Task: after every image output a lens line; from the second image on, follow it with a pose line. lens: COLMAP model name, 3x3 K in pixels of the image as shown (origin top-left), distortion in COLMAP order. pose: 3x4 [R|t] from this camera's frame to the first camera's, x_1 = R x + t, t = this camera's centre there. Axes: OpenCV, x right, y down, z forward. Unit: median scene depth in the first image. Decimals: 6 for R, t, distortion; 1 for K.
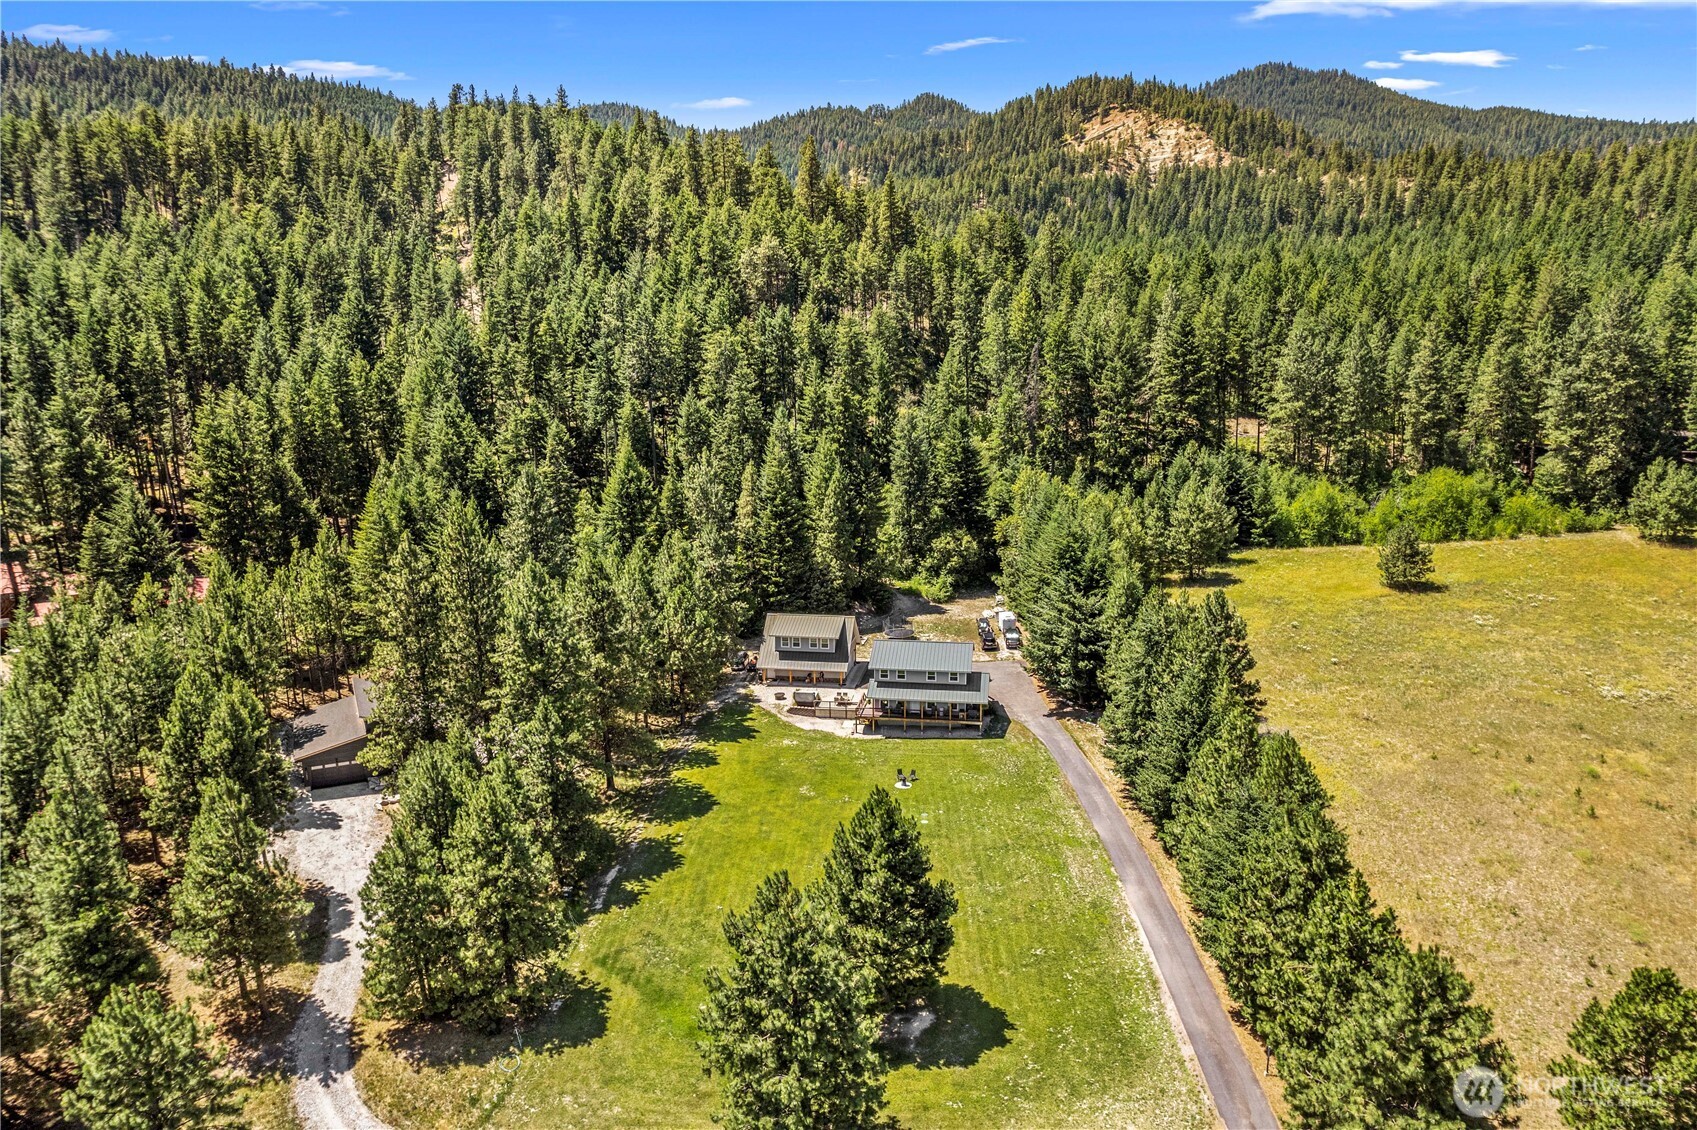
lens RADIAL K [[1108.5, 0, 848.5], [0, 1108.5, 565.0], [0, 0, 1]] dist [-0.090094, 0.107548]
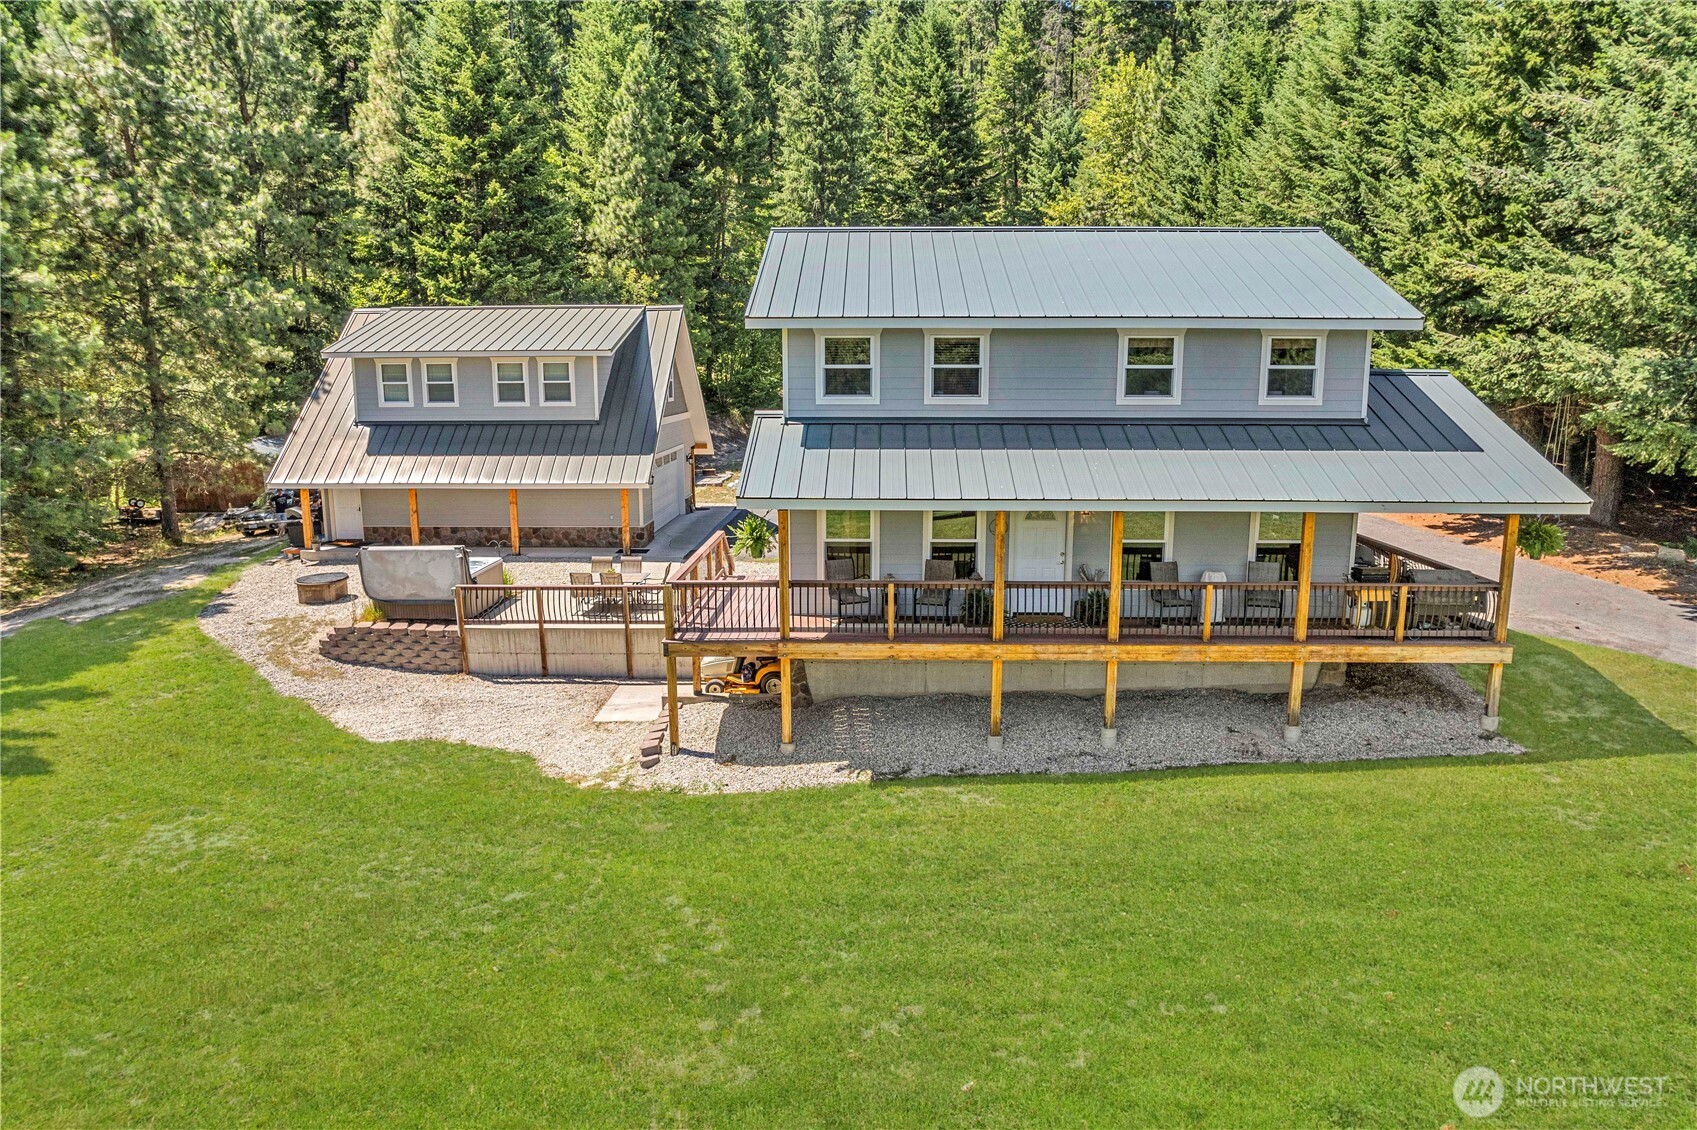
lens RADIAL K [[1108.5, 0, 848.5], [0, 1108.5, 565.0], [0, 0, 1]] dist [-0.090094, 0.107548]
pose [[0.992063, -0.023949, 0.123443, 0.011990], [0.024122, 0.999709, 0.000093, 0.119657], [-0.123409, 0.002886, 0.992352, 0.800985]]
